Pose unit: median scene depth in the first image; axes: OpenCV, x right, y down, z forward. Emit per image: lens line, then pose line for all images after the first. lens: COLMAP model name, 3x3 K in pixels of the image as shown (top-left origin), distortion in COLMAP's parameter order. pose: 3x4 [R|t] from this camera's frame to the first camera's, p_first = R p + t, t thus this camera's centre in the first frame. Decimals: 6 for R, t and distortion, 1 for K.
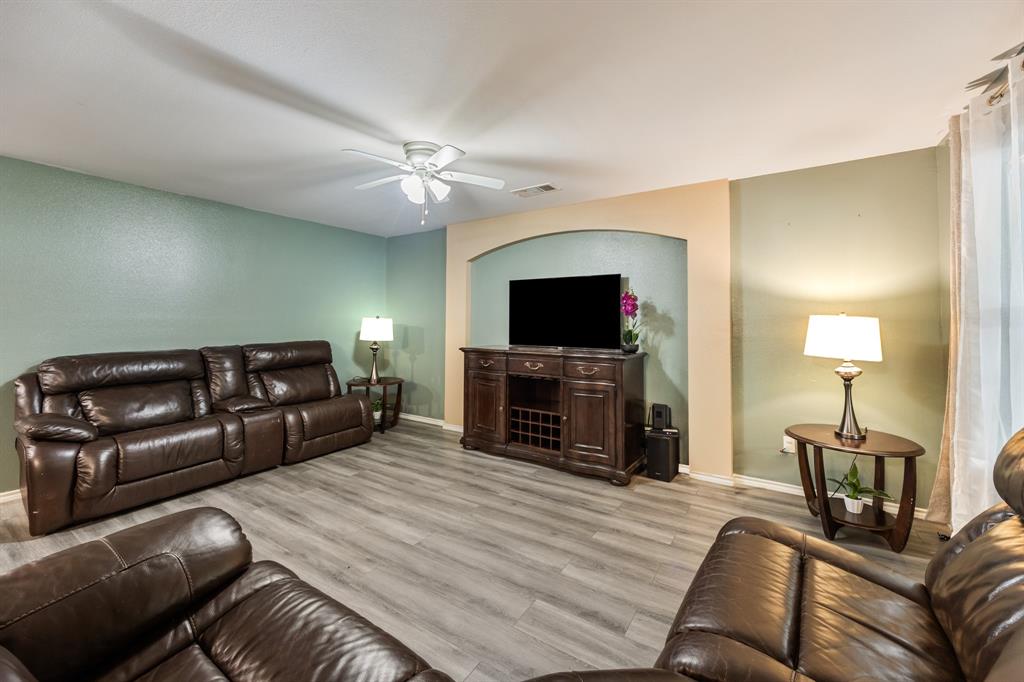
lens RADIAL K [[410.8, 0, 490.5], [0, 410.8, 307.2], [0, 0, 1]] dist [-0.000268, -0.000710]
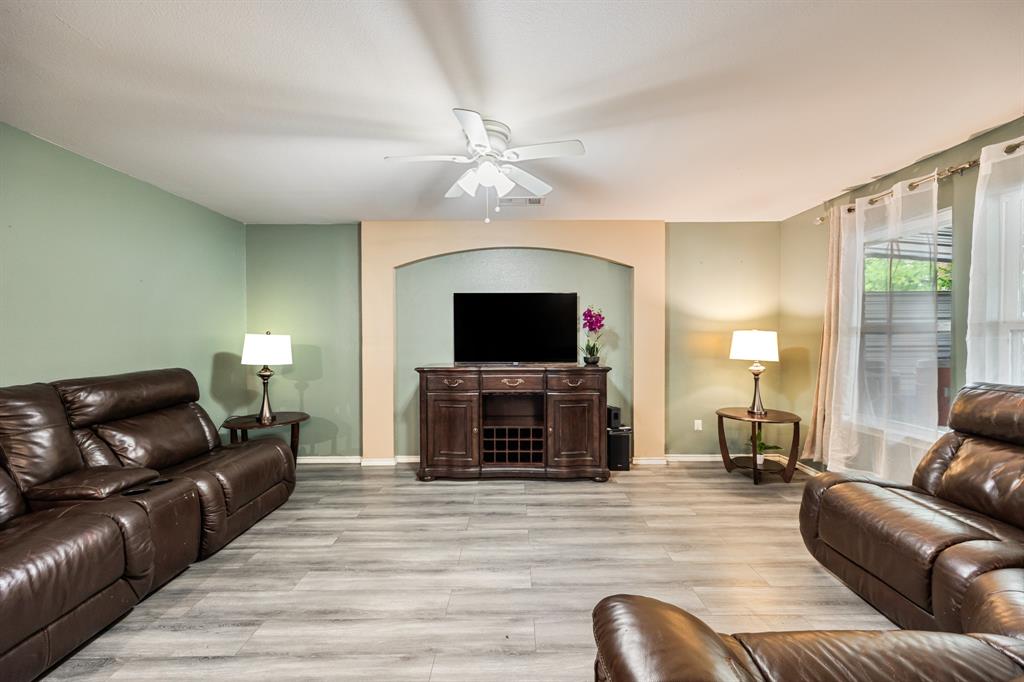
lens RADIAL K [[410.8, 0, 509.7], [0, 410.8, 345.0], [0, 0, 1]] dist [-0.000268, -0.000710]
pose [[0.825863, -0.017419, 0.563602, -0.463424], [-0.011221, 0.998817, 0.047312, 0.008324], [-0.563759, -0.045397, 0.824691, 0.204485]]
